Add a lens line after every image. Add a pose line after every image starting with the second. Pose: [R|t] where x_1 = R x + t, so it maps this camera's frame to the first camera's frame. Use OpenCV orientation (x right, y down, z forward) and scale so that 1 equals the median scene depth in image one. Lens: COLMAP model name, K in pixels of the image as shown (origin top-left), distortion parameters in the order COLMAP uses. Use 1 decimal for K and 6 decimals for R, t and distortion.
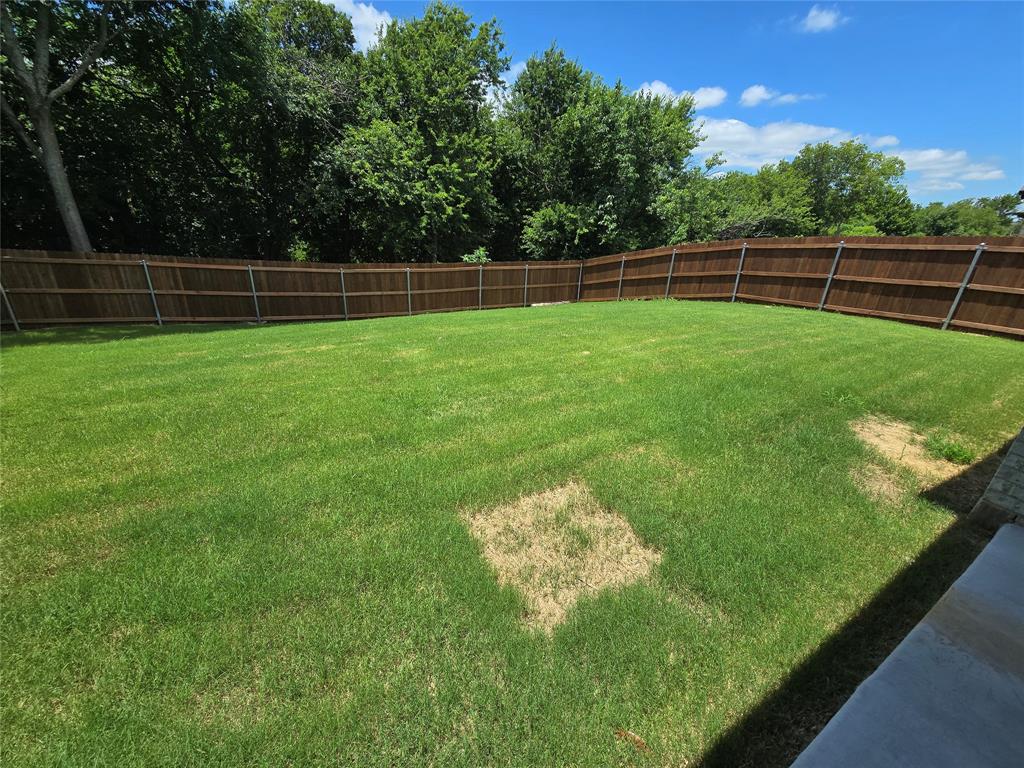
lens RADIAL K [[416.2, 0, 521.3], [0, 416.2, 381.8], [0, 0, 1]] dist [-0.002713, -0.000302]
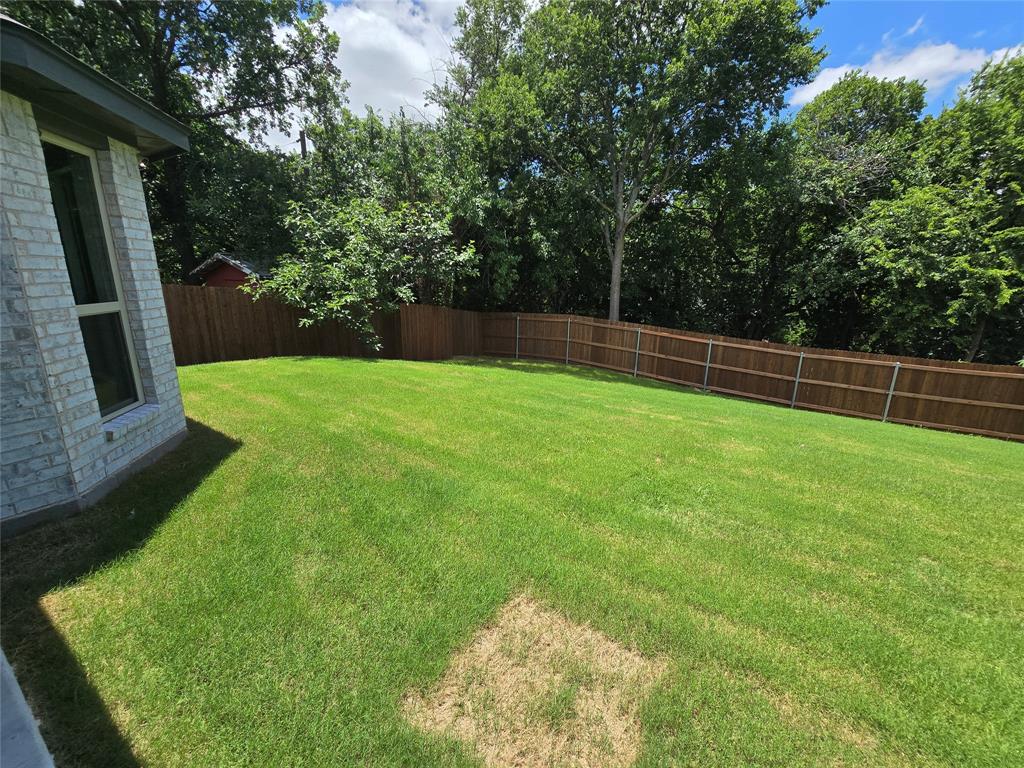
lens RADIAL K [[416.2, 0, 520.5], [0, 416.2, 385.6], [0, 0, 1]] dist [-0.002713, -0.000302]
pose [[0.455802, 0.188520, -0.869888, 0.093021], [-0.334511, 0.941950, 0.028860, -0.023737], [0.824831, 0.277832, 0.492405, 0.060705]]
